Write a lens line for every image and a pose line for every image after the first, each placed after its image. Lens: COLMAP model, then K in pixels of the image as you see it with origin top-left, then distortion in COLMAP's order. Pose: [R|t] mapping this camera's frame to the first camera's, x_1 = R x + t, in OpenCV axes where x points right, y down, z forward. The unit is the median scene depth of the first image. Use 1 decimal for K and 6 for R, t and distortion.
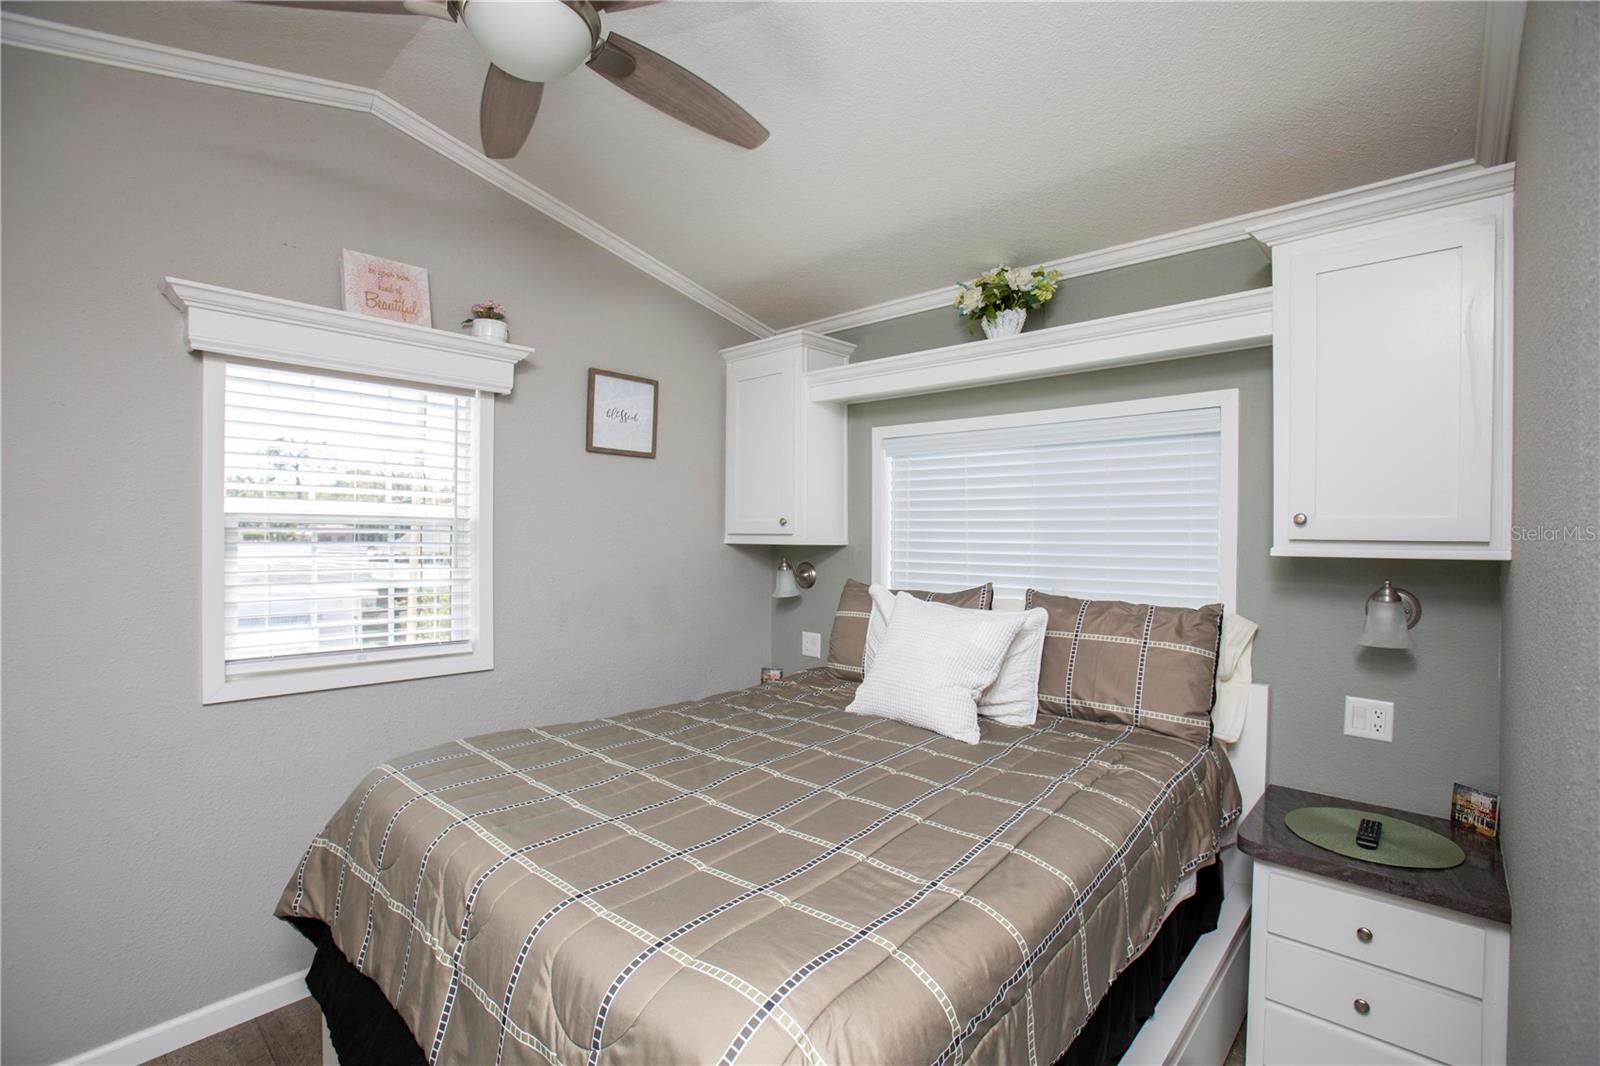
lens RADIAL K [[735.6, 0, 800.5], [0, 735.6, 541.5], [0, 0, 1]] dist [-0.067333, 0.029118]
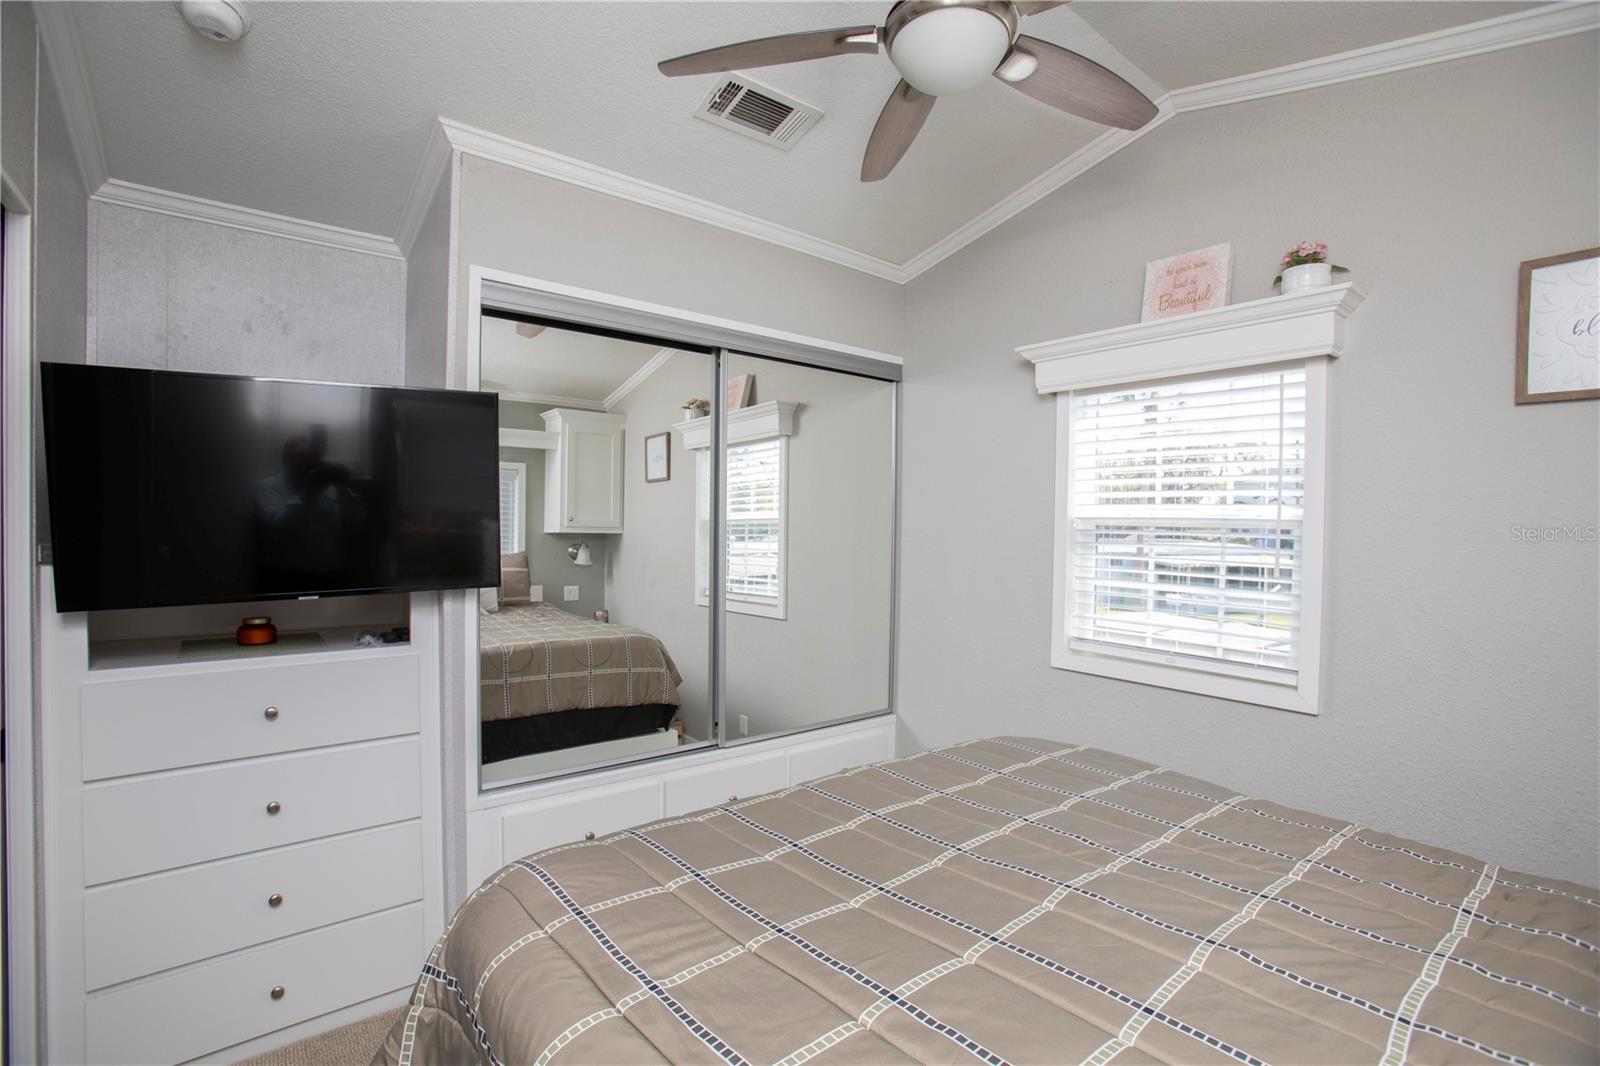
lens RADIAL K [[735.6, 0, 800.5], [0, 735.6, 541.5], [0, 0, 1]] dist [-0.067333, 0.029118]
pose [[-0.147636, 0.011784, -0.988971, 0.474963], [-0.027377, 0.999497, 0.015997, -0.005537], [0.988663, 0.029437, -0.147240, 0.656718]]
